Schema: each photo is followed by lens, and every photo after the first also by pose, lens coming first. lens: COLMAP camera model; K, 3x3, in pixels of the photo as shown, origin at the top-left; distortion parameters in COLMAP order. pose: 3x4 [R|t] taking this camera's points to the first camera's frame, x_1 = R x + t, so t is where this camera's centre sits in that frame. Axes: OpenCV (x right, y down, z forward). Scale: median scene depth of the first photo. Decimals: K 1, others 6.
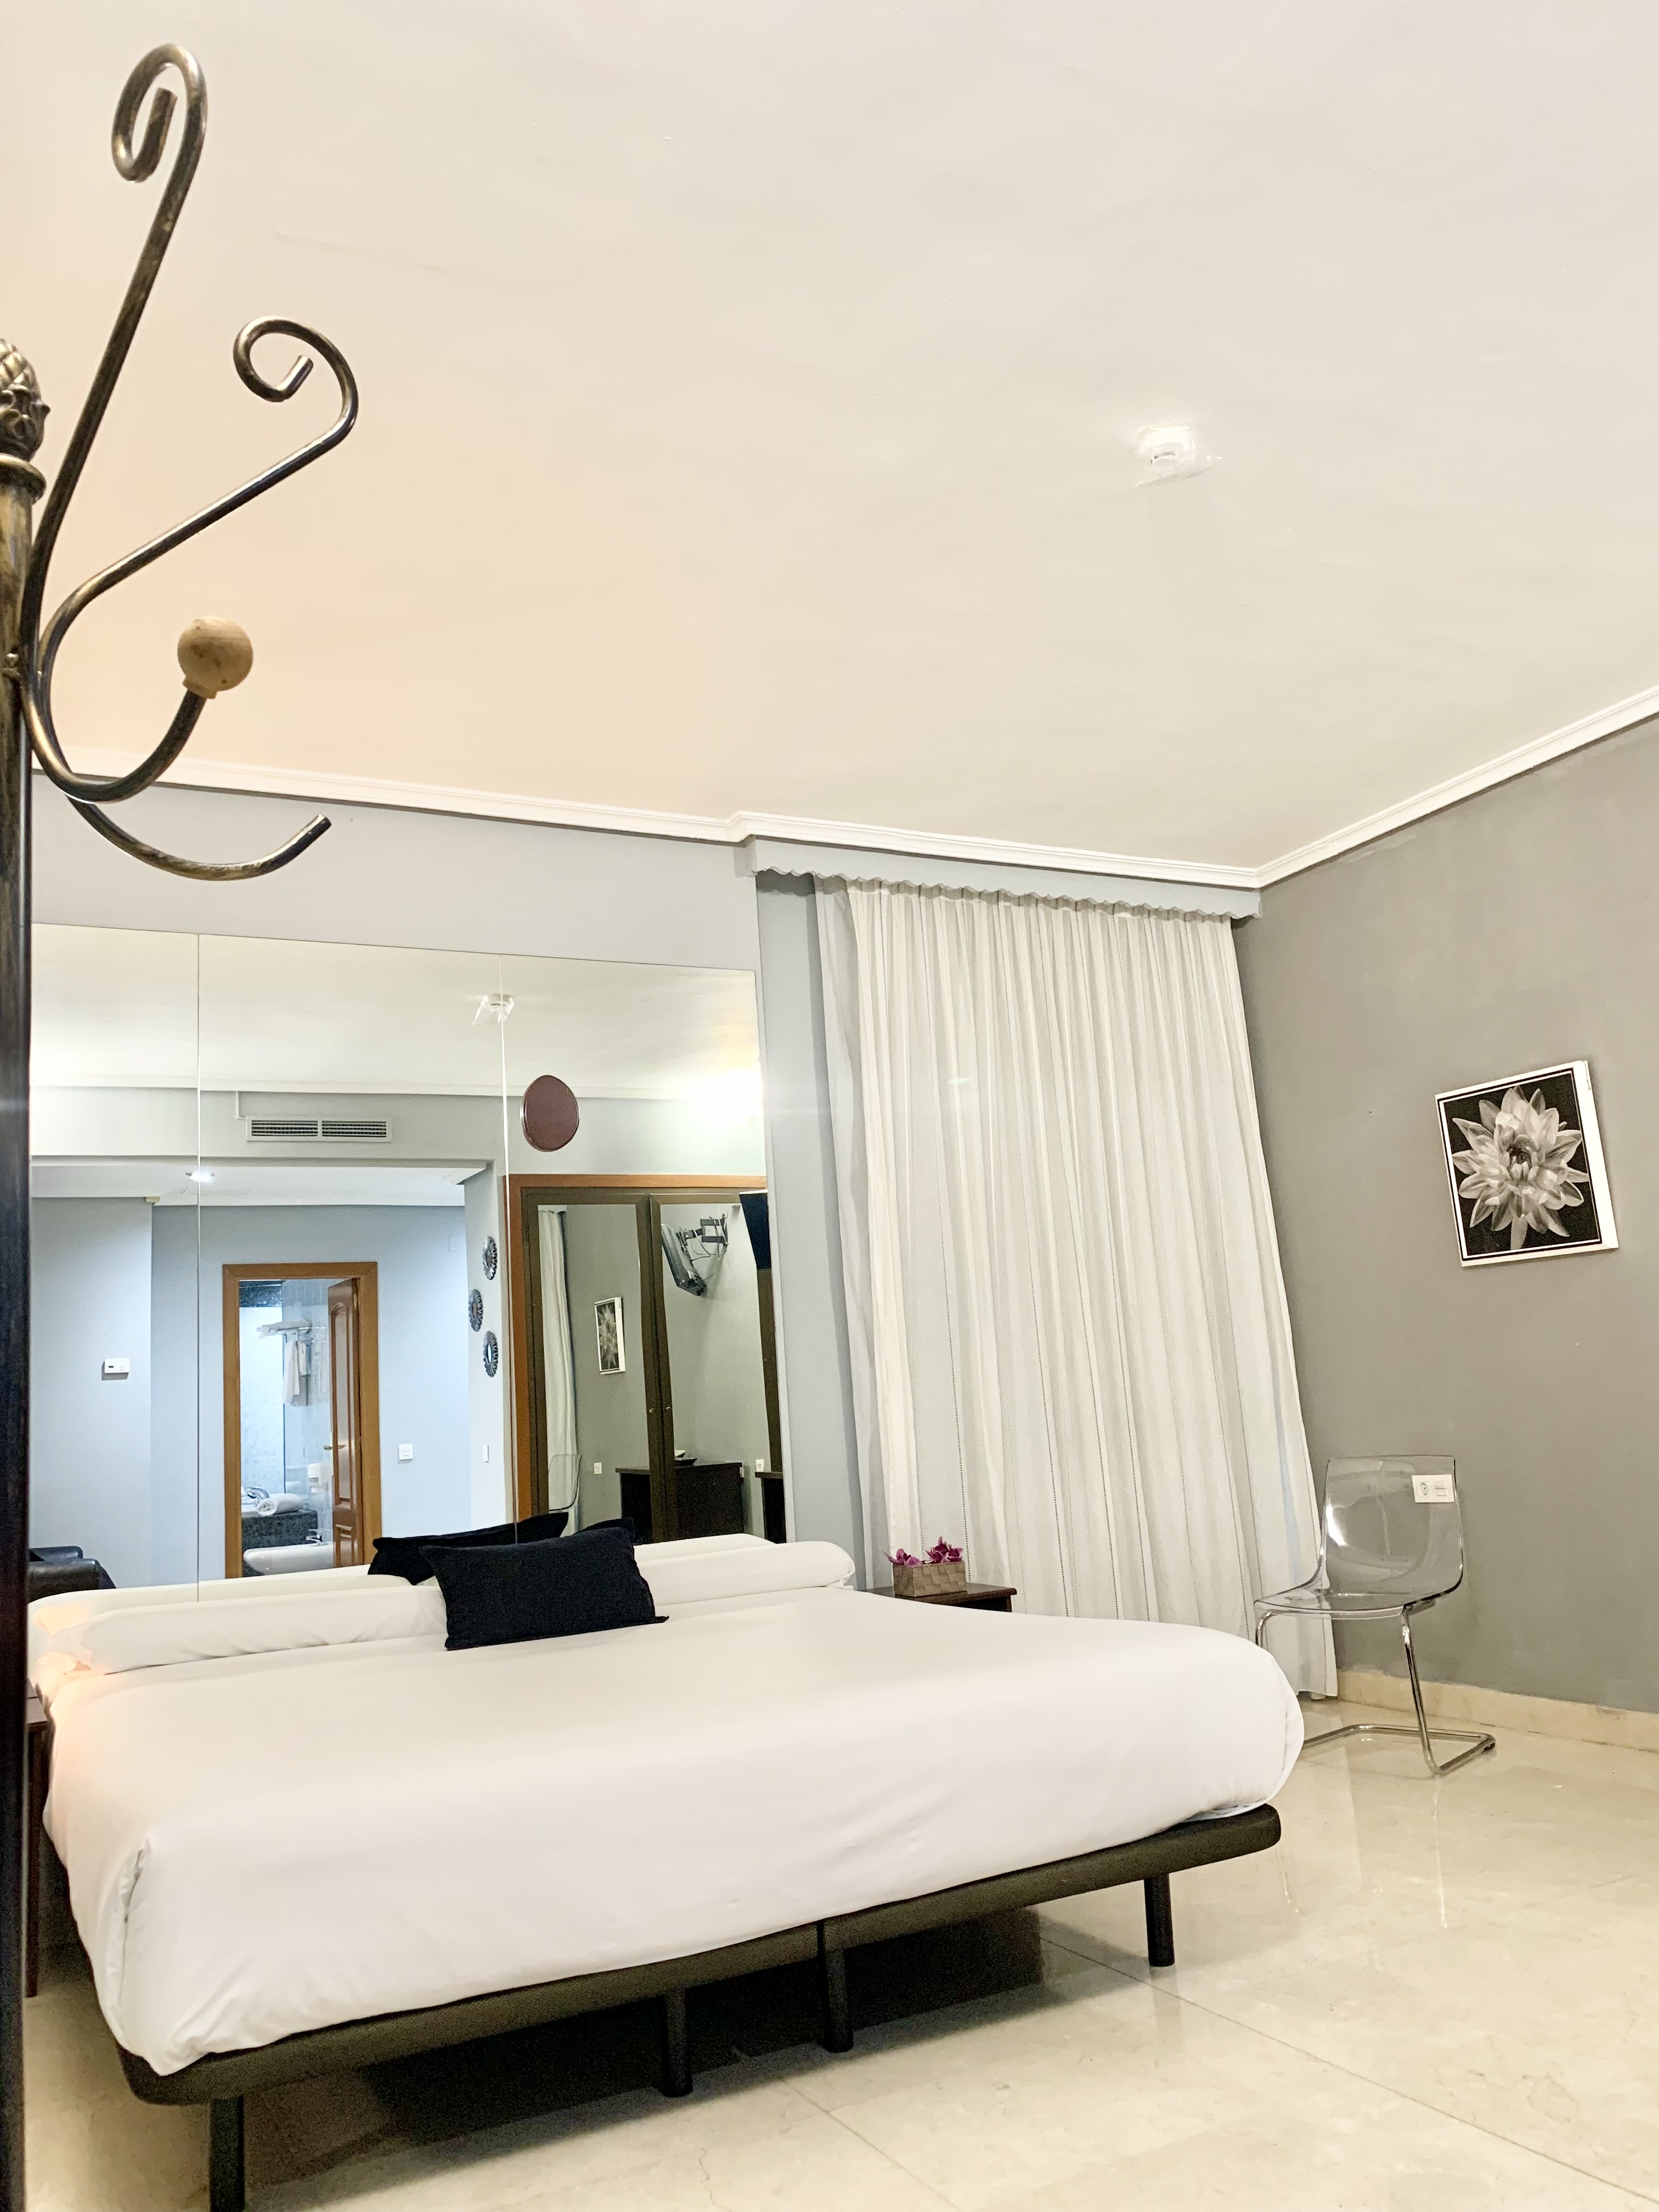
lens RADIAL K [[1706.1, 0, 829.5], [0, 1706.1, 1106.0], [0, 0, 1]] dist [-0.003187, 0.003135]
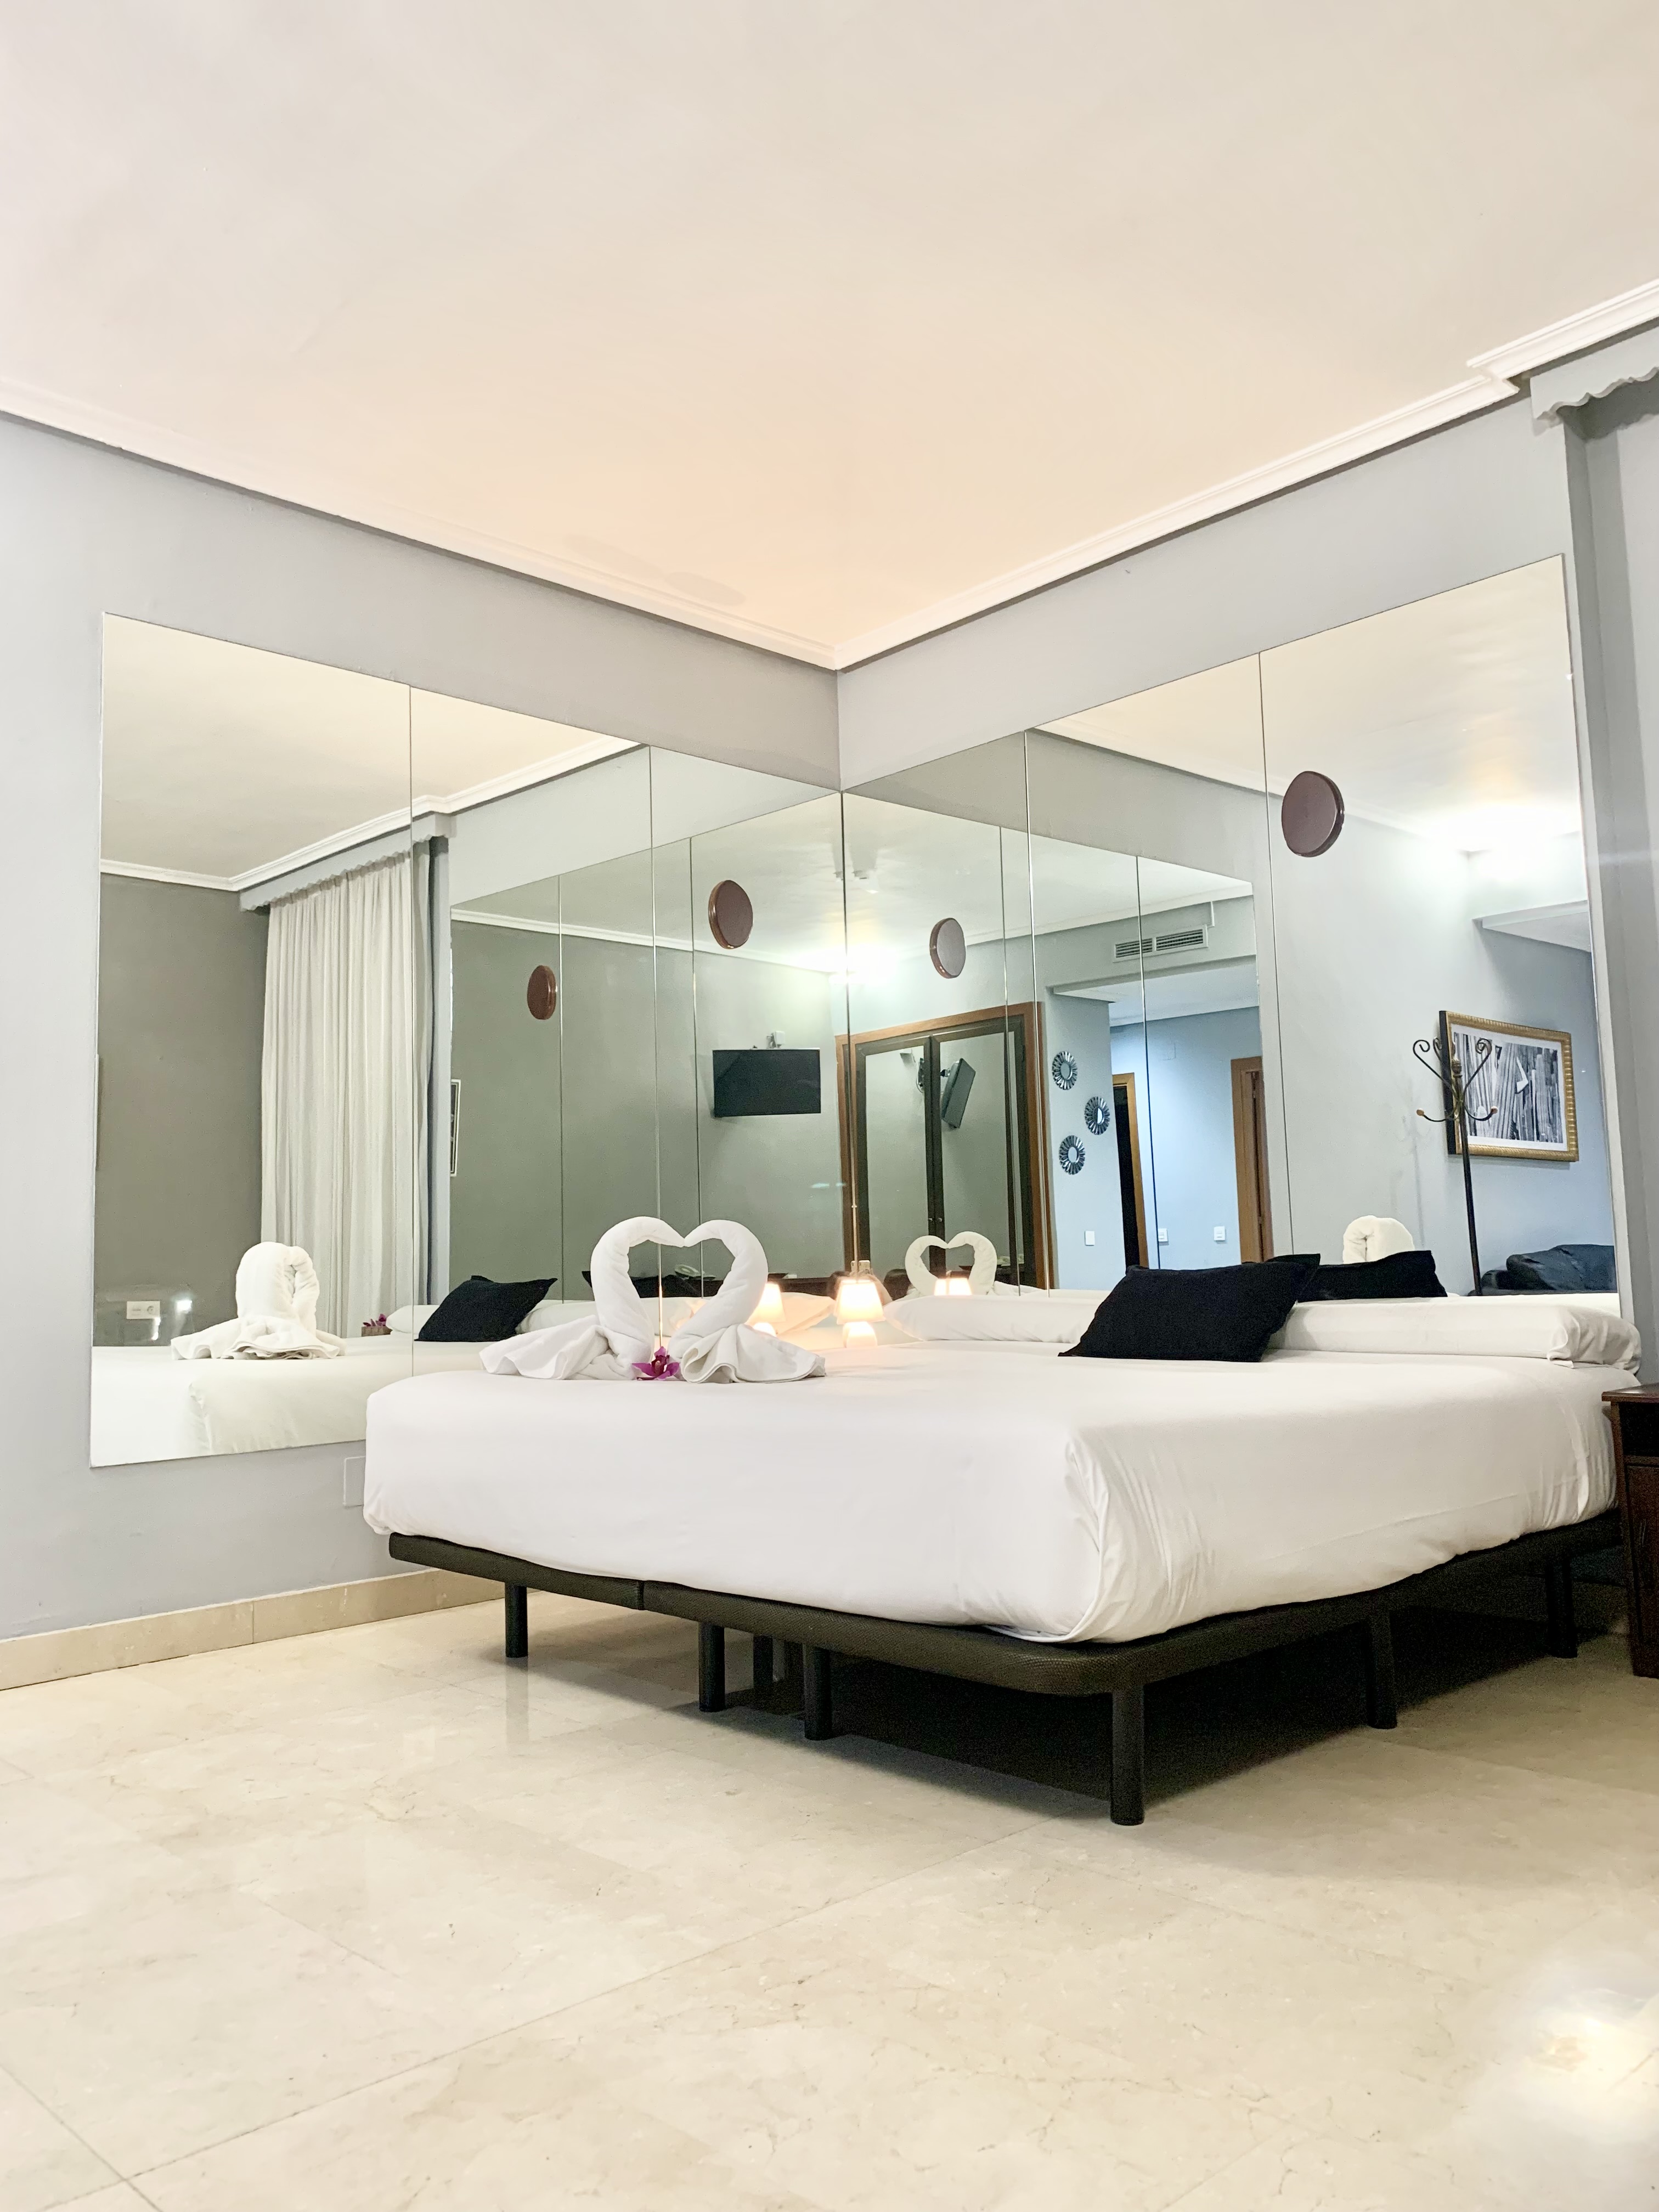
lens RADIAL K [[1706.1, 0, 829.5], [0, 1706.1, 1106.0], [0, 0, 1]] dist [-0.003187, 0.003135]
pose [[0.269738, -0.027826, -0.962532, 1.055510], [0.181961, 0.983047, 0.022573, 0.154428], [0.945585, -0.181232, 0.270228, 0.815897]]
